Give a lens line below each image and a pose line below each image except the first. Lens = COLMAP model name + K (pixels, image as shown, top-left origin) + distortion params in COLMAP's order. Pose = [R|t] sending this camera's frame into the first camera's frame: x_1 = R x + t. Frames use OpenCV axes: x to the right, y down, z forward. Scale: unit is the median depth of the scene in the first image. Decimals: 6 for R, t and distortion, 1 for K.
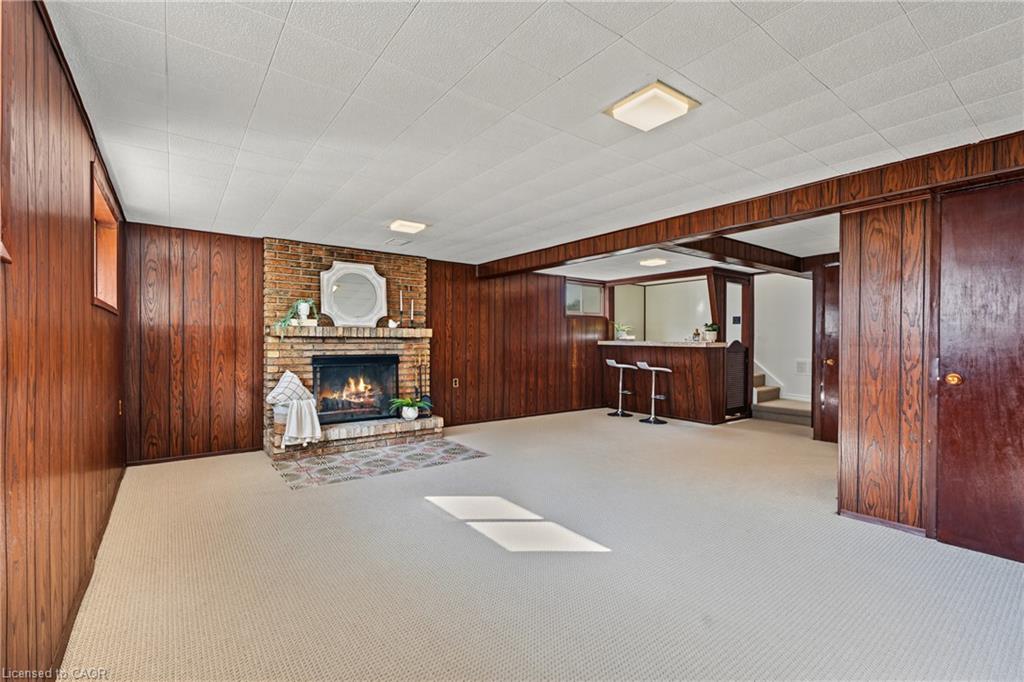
lens RADIAL K [[460.7, 0, 510.1], [0, 460.7, 345.3], [0, 0, 1]] dist [0.002093, 0.000805]
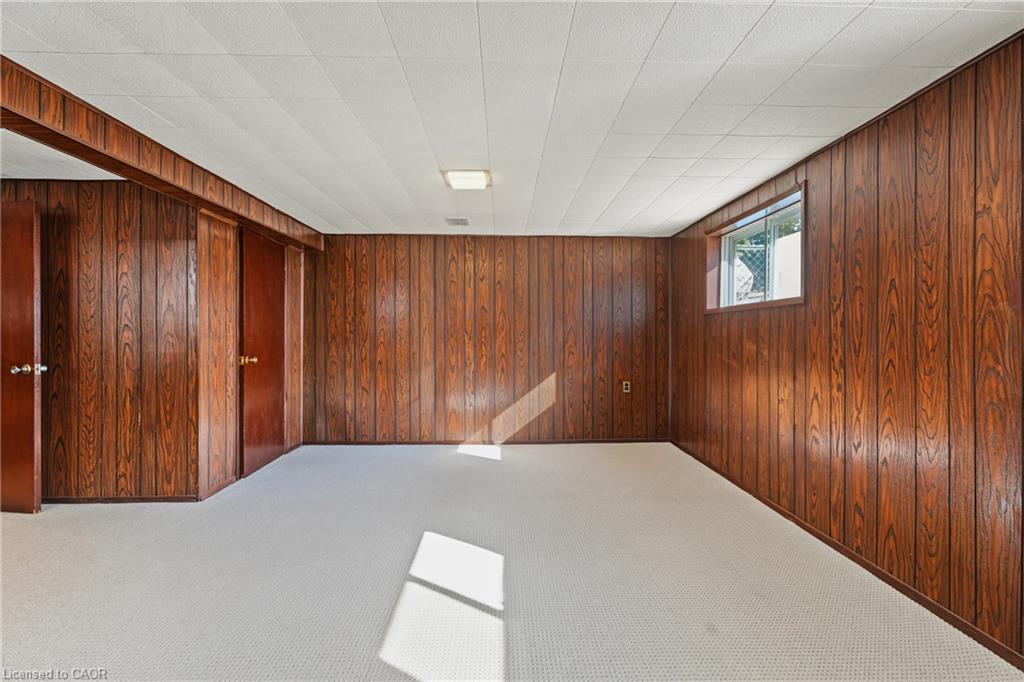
lens RADIAL K [[460.7, 0, 511.5], [0, 460.7, 333.7], [0, 0, 1]] dist [0.002093, 0.000805]
pose [[-0.810148, -0.001150, 0.586225, -0.505267], [0.004859, 0.999951, 0.008676, -0.016821], [-0.586206, 0.009877, -0.810102, 1.562271]]
